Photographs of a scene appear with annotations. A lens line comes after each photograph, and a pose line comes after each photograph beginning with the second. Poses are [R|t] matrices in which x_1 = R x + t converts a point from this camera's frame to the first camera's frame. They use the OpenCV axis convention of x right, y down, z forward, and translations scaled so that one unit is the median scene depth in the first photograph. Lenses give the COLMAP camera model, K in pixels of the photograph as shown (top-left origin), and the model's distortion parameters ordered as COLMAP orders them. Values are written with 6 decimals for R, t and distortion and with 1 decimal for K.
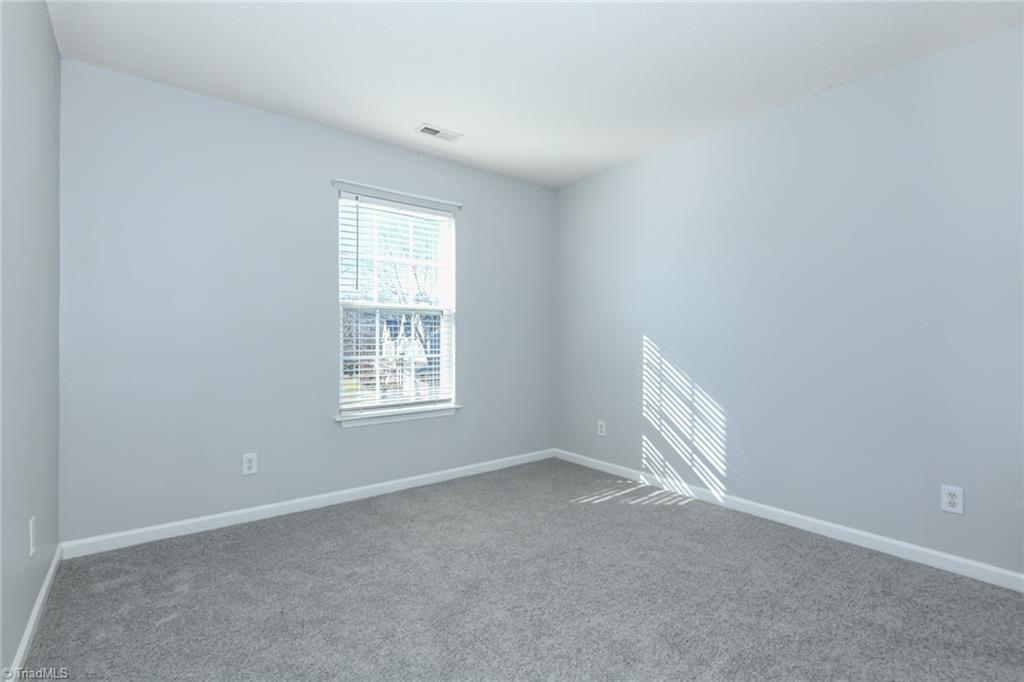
lens RADIAL K [[459.5, 0, 510.4], [0, 459.5, 336.6], [0, 0, 1]] dist [-0.055584, -0.000862]
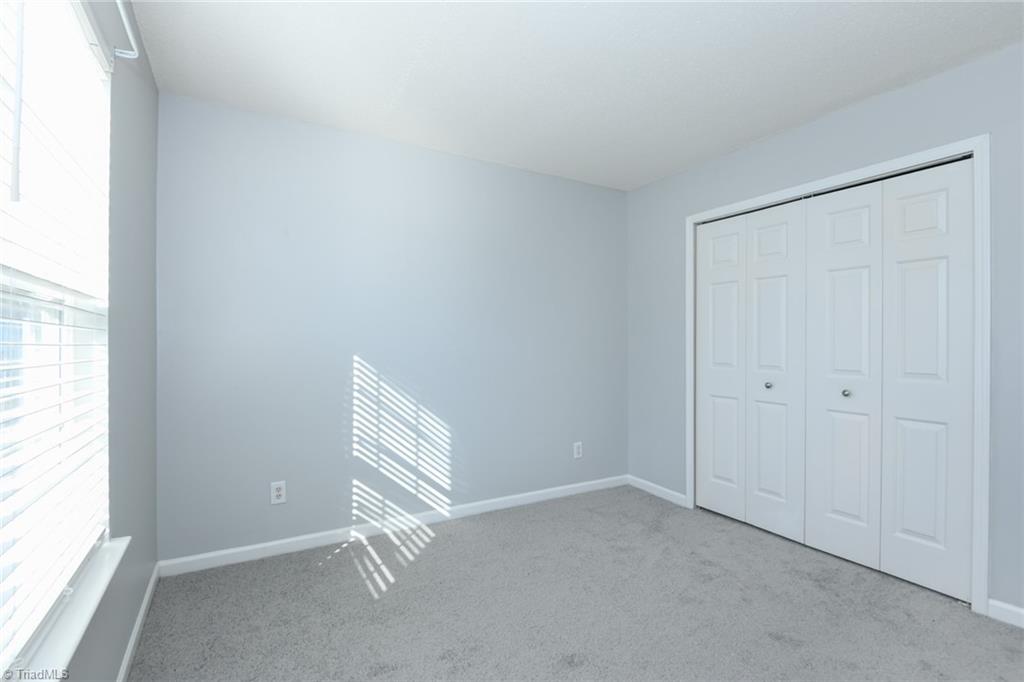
lens RADIAL K [[459.5, 0, 510.4], [0, 459.5, 336.6], [0, 0, 1]] dist [-0.055584, -0.000862]
pose [[0.108956, 0.009027, 0.994006, -0.493155], [-0.004081, 0.999954, -0.008633, -0.030734], [-0.994038, -0.003116, 0.108988, 0.666756]]
